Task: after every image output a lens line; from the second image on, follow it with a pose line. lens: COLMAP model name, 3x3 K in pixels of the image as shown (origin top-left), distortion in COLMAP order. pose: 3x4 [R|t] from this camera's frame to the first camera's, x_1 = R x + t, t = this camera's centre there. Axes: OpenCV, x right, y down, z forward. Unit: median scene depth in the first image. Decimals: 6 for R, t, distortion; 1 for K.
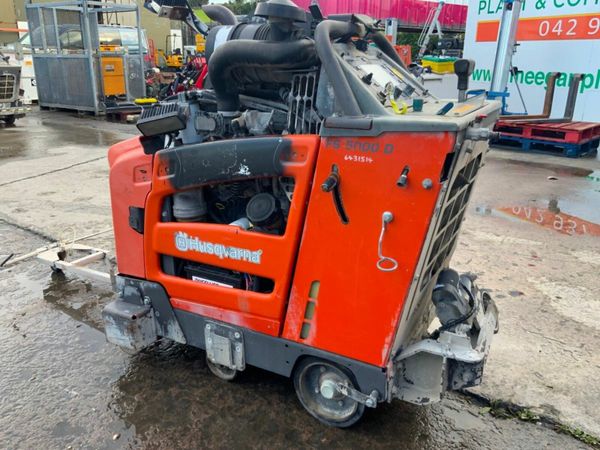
lens RADIAL K [[502.8, 0, 300.0], [0, 502.8, 225.0], [0, 0, 1]] dist [0.050773, -0.091650]
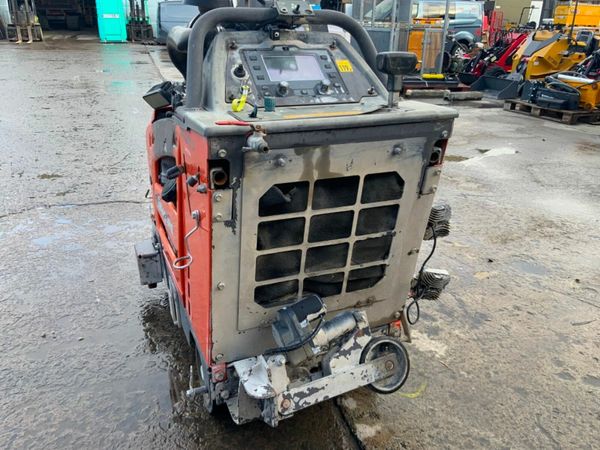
lens RADIAL K [[502.8, 0, 300.0], [0, 502.8, 225.0], [0, 0, 1]] dist [0.050773, -0.091650]
pose [[0.784901, 0.235759, -0.573017, 0.701159], [-0.207432, 0.971403, 0.115534, -0.119294], [0.583869, 0.028179, 0.811359, 0.258969]]
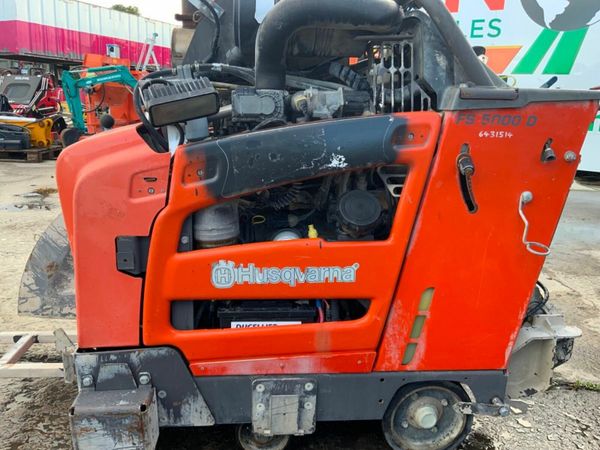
lens RADIAL K [[502.8, 0, 300.0], [0, 502.8, 225.0], [0, 0, 1]] dist [0.050773, -0.091650]
pose [[0.835364, -0.109200, 0.538741, -0.521832], [0.144946, 0.989142, -0.024257, -0.002743], [-0.530243, 0.098352, 0.842122, 0.356632]]
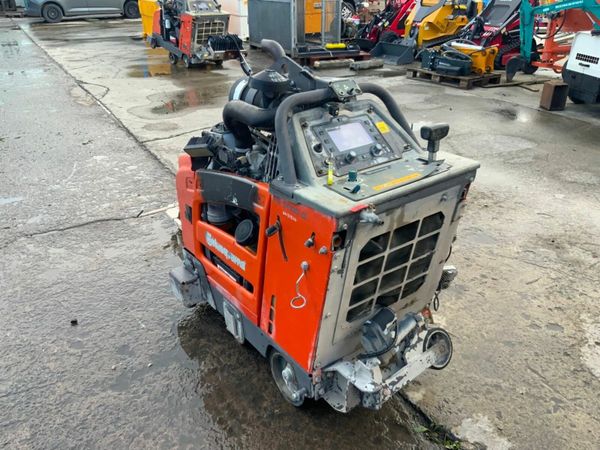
lens RADIAL K [[502.5, 0, 300.0], [0, 502.5, 225.0], [0, 0, 1]] dist [0.094148, -0.169540]
pose [[0.908501, 0.169991, -0.381745, 0.492883], [-0.114453, 0.979810, 0.163928, -0.252484], [0.401904, -0.105236, 0.909615, -0.110470]]
